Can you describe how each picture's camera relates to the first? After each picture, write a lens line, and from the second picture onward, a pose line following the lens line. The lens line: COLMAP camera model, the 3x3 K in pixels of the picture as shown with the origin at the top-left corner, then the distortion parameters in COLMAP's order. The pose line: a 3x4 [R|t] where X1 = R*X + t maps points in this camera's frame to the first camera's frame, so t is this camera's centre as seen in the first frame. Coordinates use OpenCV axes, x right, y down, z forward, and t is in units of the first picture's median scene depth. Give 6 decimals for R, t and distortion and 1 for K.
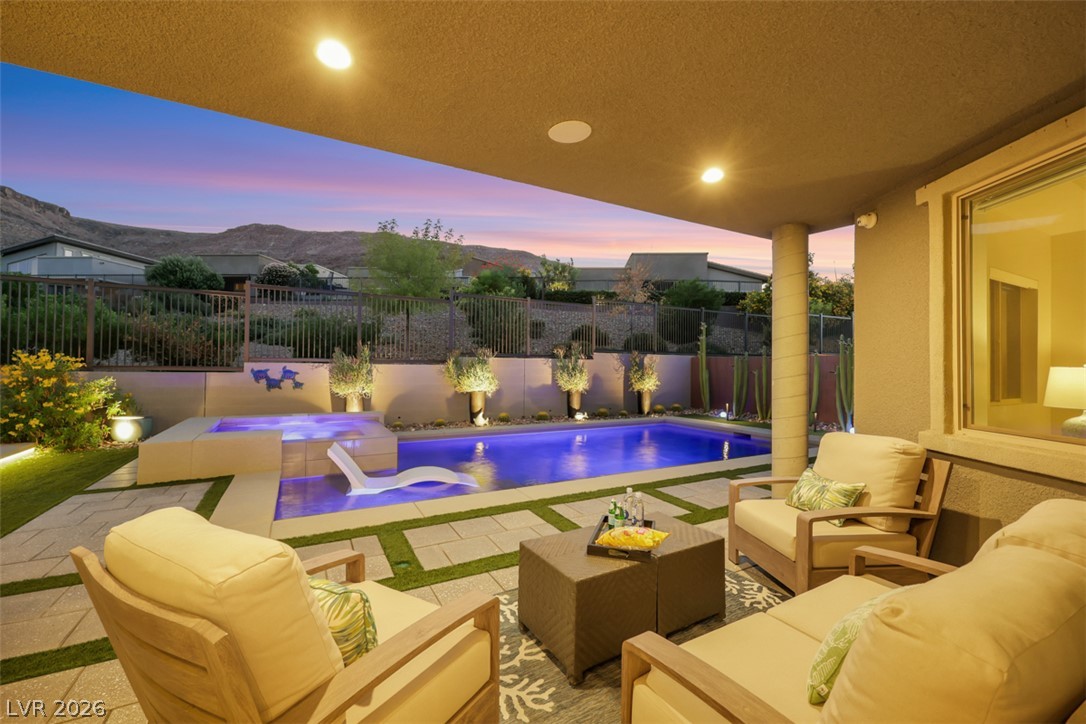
lens RADIAL K [[442.8, 0, 543.0], [0, 442.8, 362.0], [0, 0, 1]] dist [-0.000462, 0.000110]
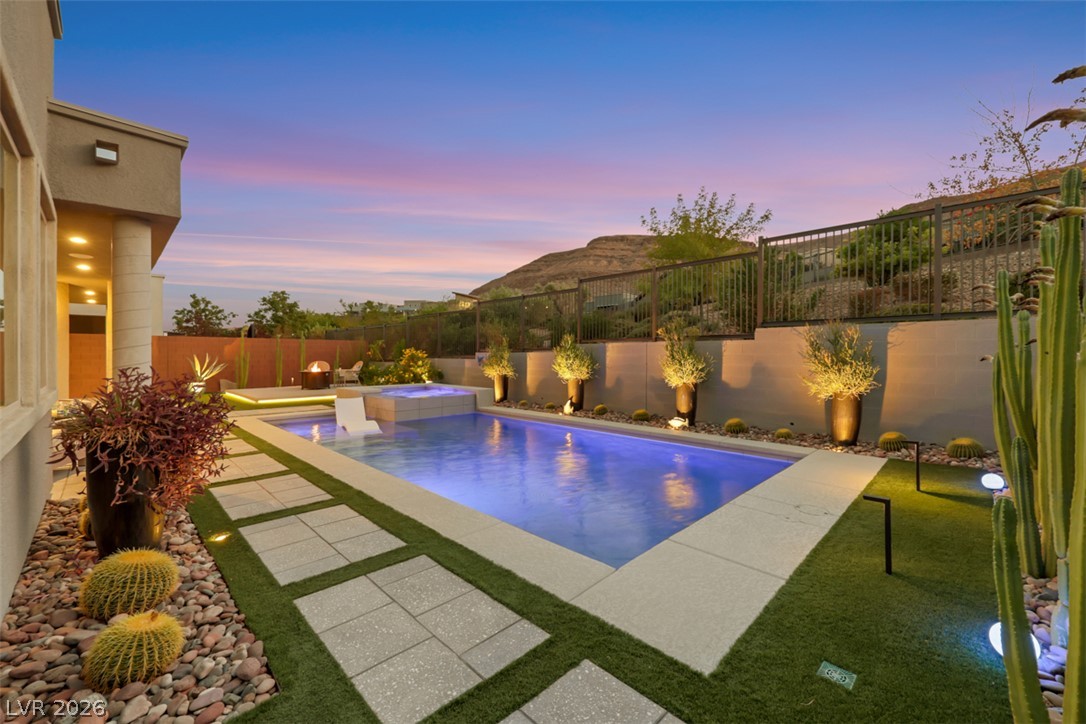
lens RADIAL K [[439.6, 0, 543.5], [0, 439.6, 354.1], [0, 0, 1]] dist [0.000719, 0.000356]
pose [[0.283339, -0.012993, -0.958932, 0.868602], [0.010570, 0.999890, -0.010424, 0.024688], [0.958962, -0.007182, 0.283445, 0.754764]]
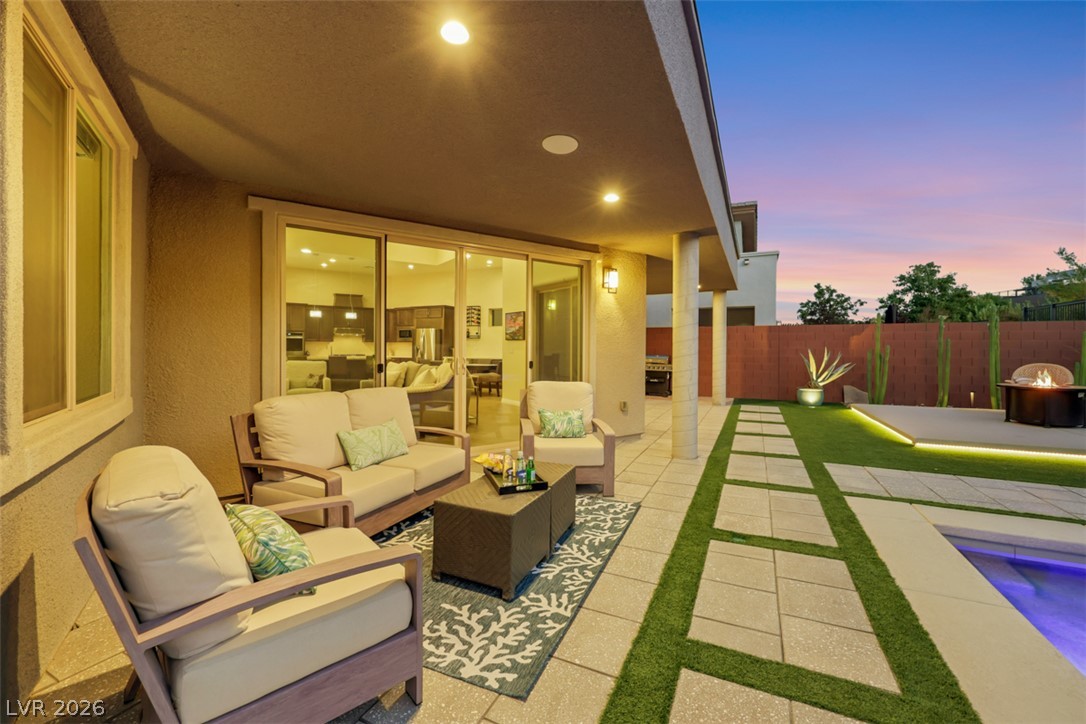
lens RADIAL K [[439.6, 0, 543.5], [0, 439.6, 354.1], [0, 0, 1]] dist [0.000719, 0.000356]
pose [[-0.812922, -0.006266, -0.582338, 0.211716], [-0.007143, 0.999974, -0.000788, 0.014377], [0.582328, 0.003520, -0.812946, 0.522046]]
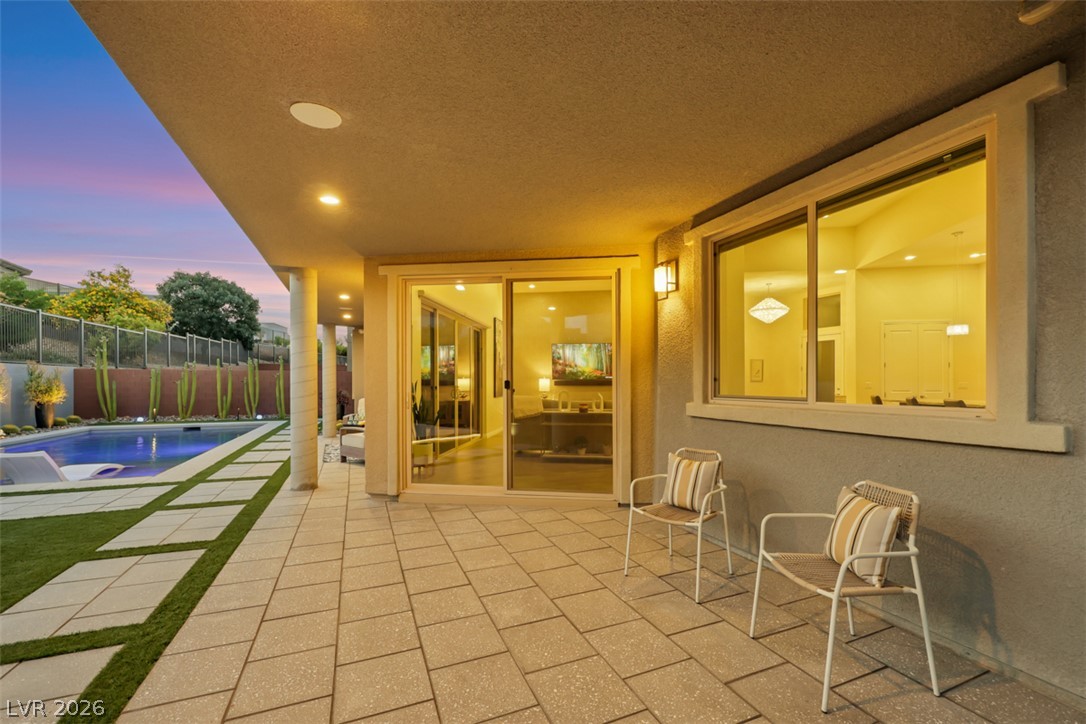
lens RADIAL K [[448.9, 0, 538.2], [0, 448.9, 385.3], [0, 0, 1]] dist [-0.000597, 0.000110]
pose [[0.116033, -0.016831, 0.993103, -0.855811], [-0.011497, 0.999767, 0.018287, -0.005389], [-0.993179, -0.013540, 0.115812, -0.233109]]
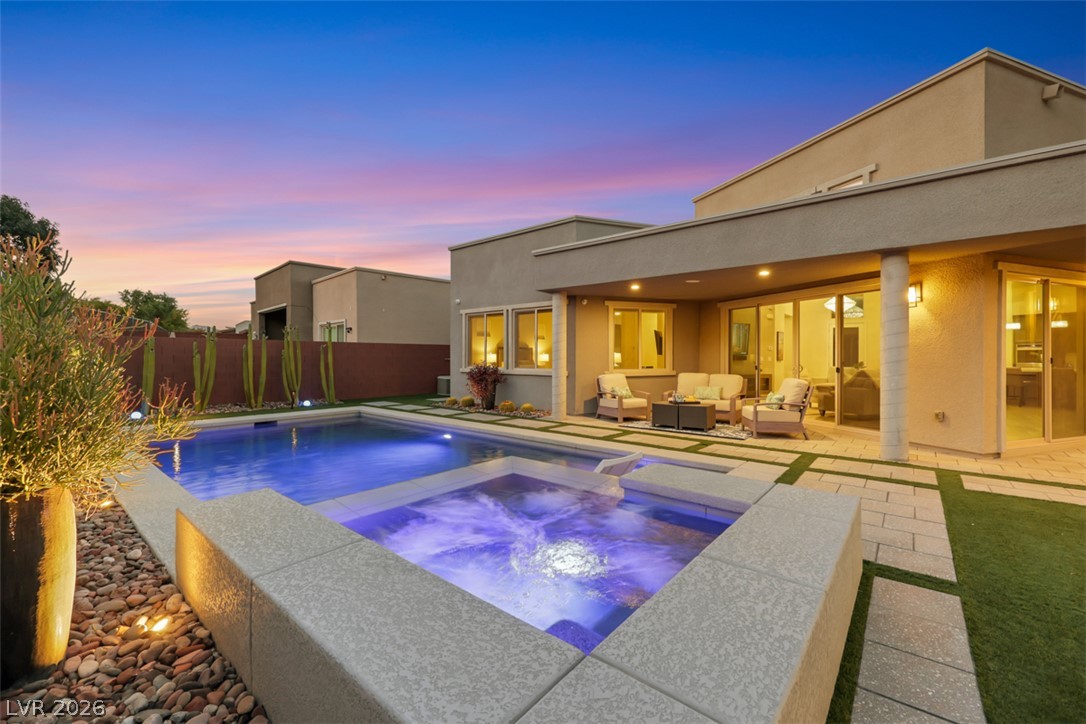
lens RADIAL K [[446.6, 0, 544.7], [0, 446.6, 356.6], [0, 0, 1]] dist [0.001267, -0.000011]
pose [[-0.364467, -0.011348, 0.931147, -0.700185], [-0.017312, 0.999836, 0.005409, 0.008261], [-0.931055, -0.014149, -0.364603, 0.855604]]
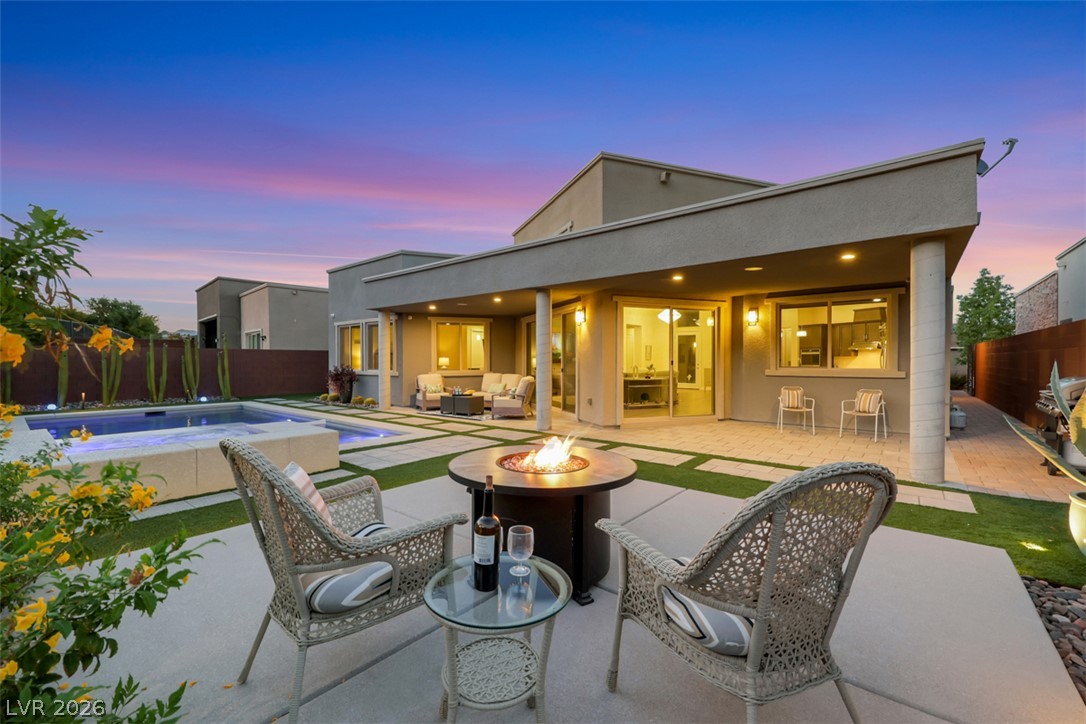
lens RADIAL K [[454.9, 0, 540.2], [0, 454.9, 365.7], [0, 0, 1]] dist [0.000567, -0.000097]
pose [[-0.368082, -0.019790, 0.929583, -1.178863], [-0.015226, 0.999768, 0.015256, -0.000014], [-0.929669, -0.008538, -0.368298, 0.515467]]
